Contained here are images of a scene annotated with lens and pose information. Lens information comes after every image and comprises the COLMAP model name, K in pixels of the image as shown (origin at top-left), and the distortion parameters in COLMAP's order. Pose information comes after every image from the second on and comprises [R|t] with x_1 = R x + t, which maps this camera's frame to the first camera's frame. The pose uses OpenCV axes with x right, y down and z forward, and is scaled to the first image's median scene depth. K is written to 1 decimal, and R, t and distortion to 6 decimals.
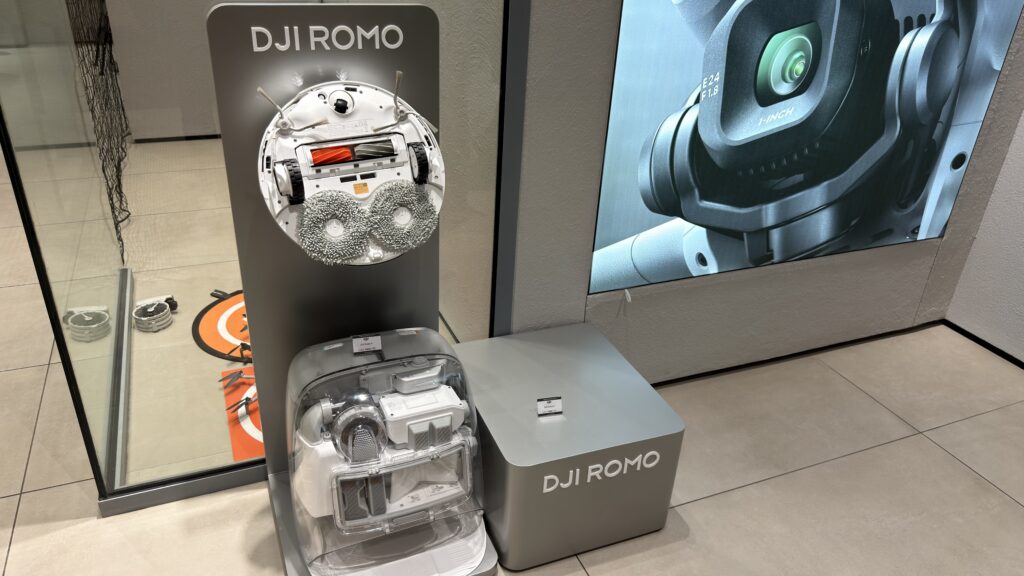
lens RADIAL K [[734.0, 0, 512.0], [0, 734.0, 288.0], [0, 0, 1]] dist [0.240351, -0.522516]
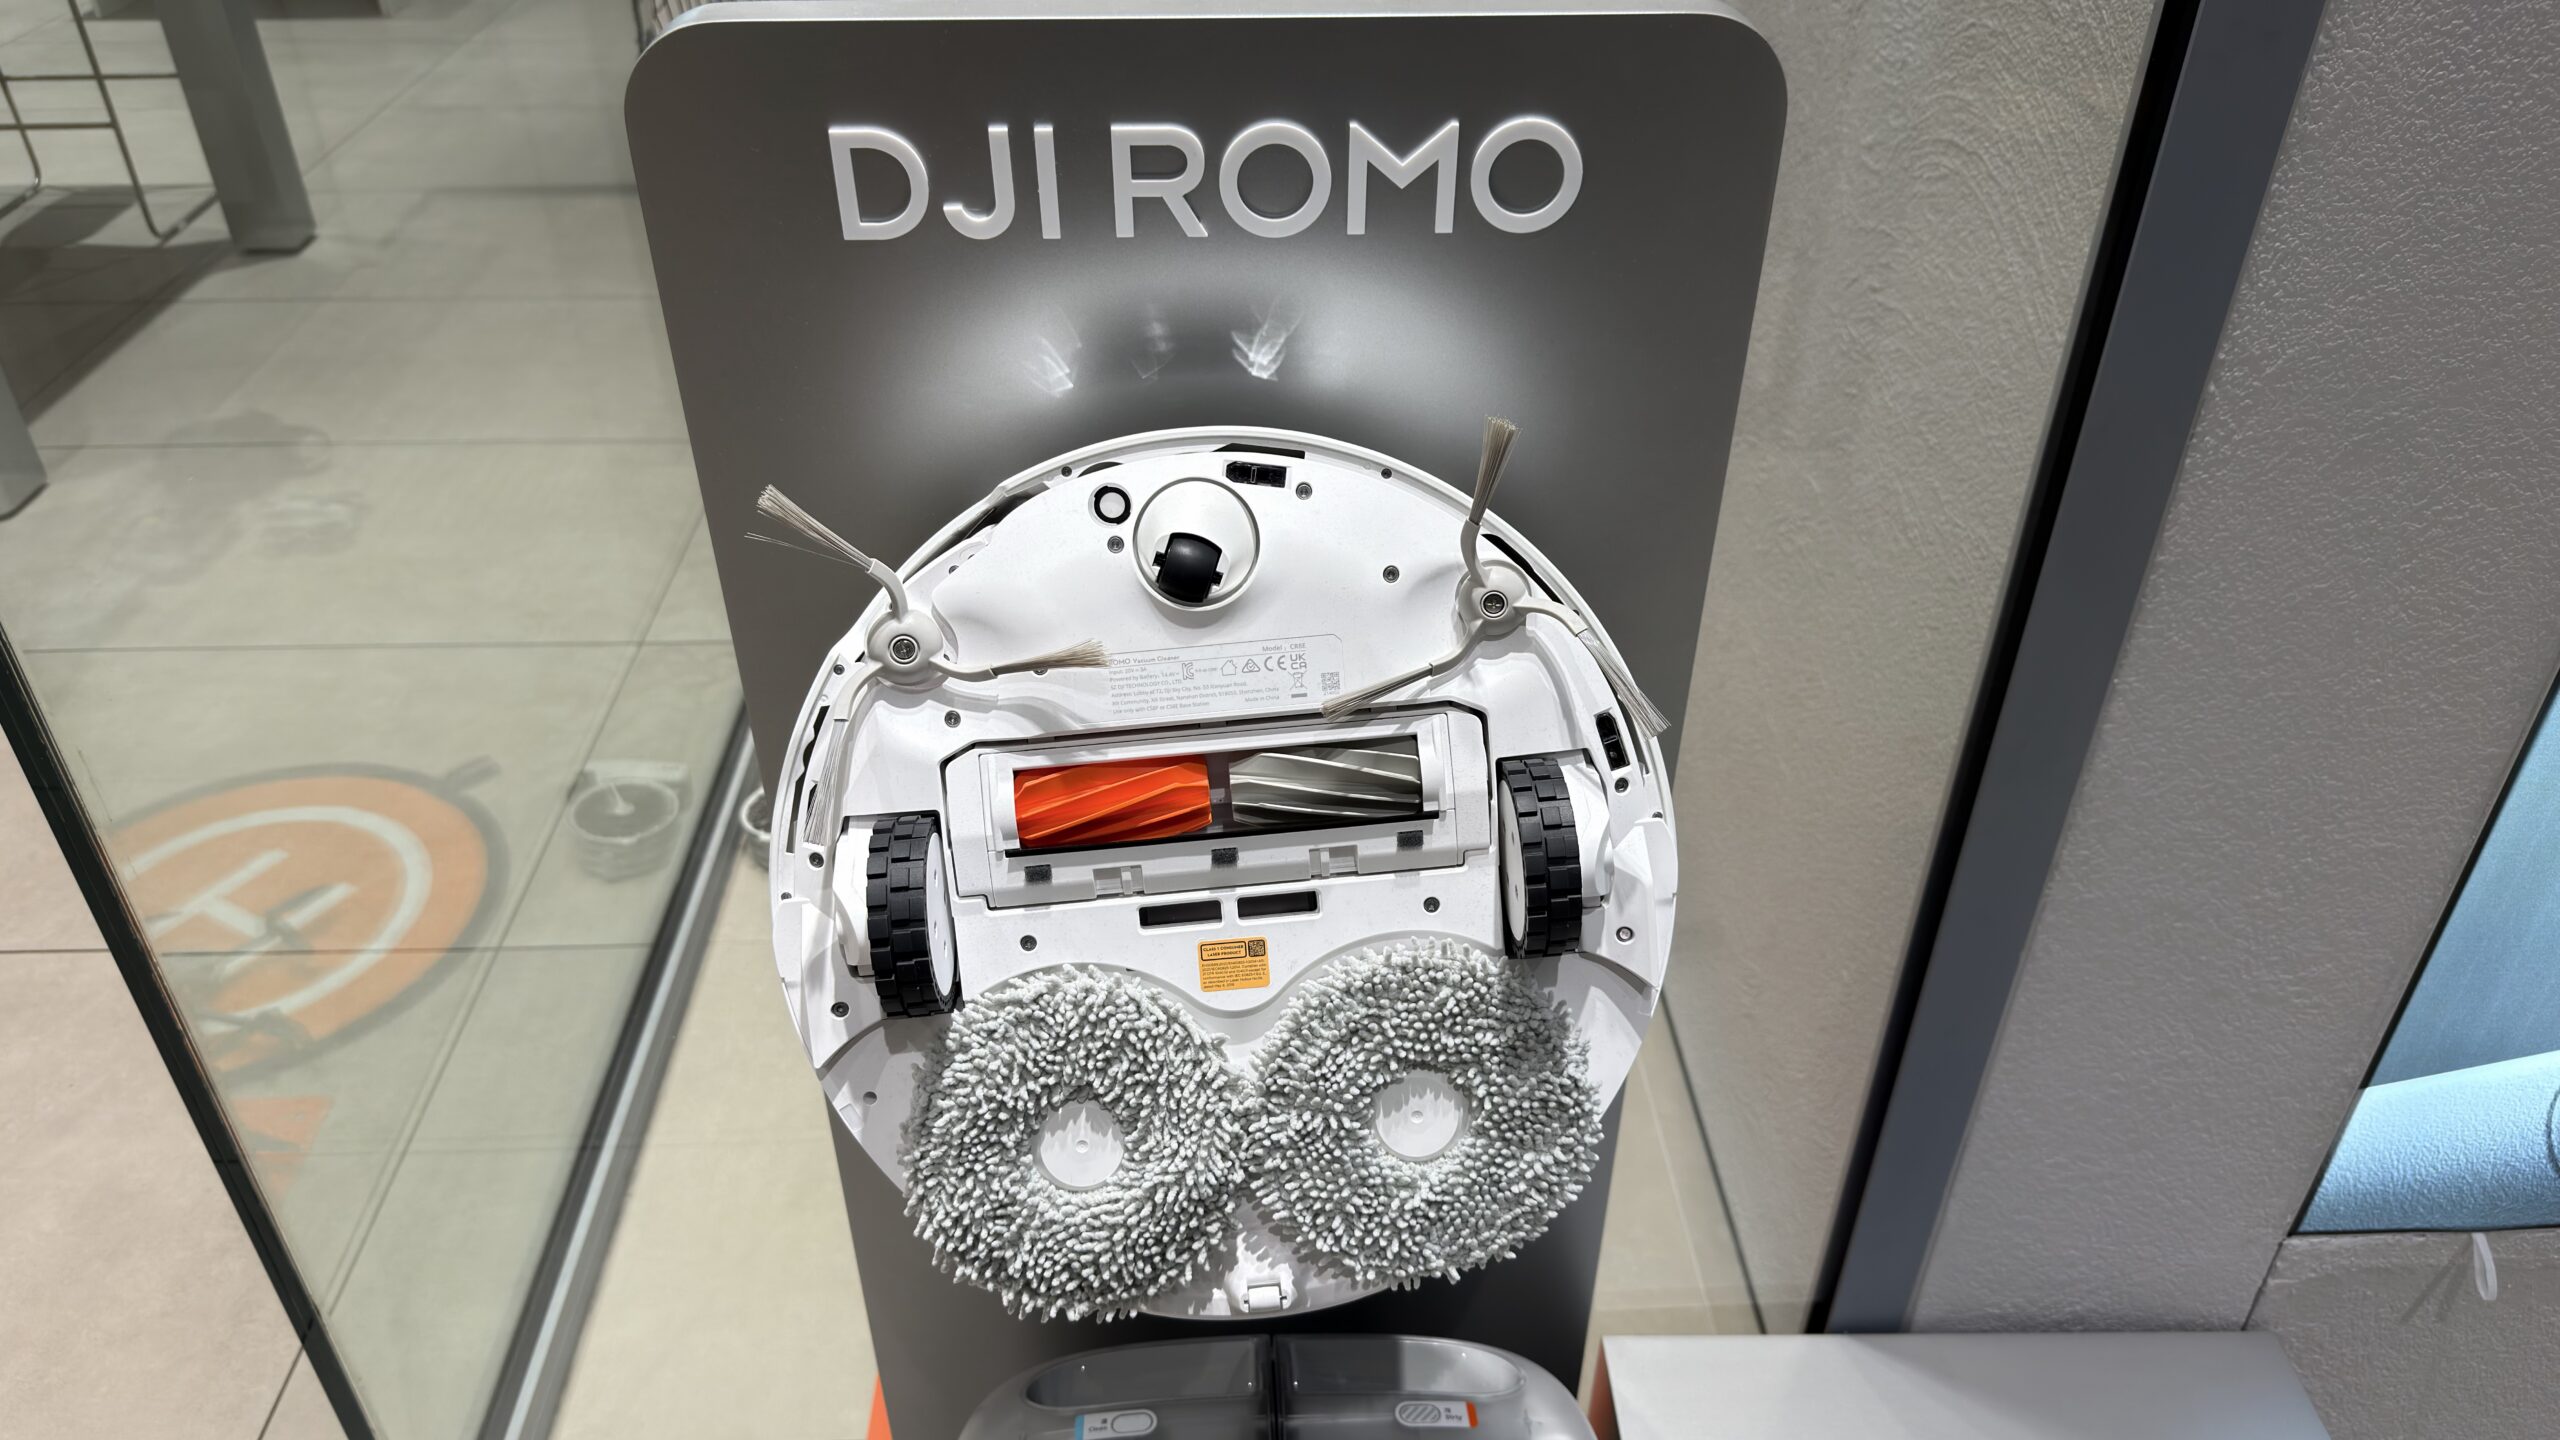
lens RADIAL K [[1834.9, 0, 1280.0], [0, 1834.9, 720.0], [0, 0, 1]] dist [0.240351, -0.522516]
pose [[0.932985, 0.171115, -0.316636, -0.044029], [-0.127978, 0.979982, 0.152504, -0.275809], [0.336393, -0.101762, 0.936207, 0.539344]]
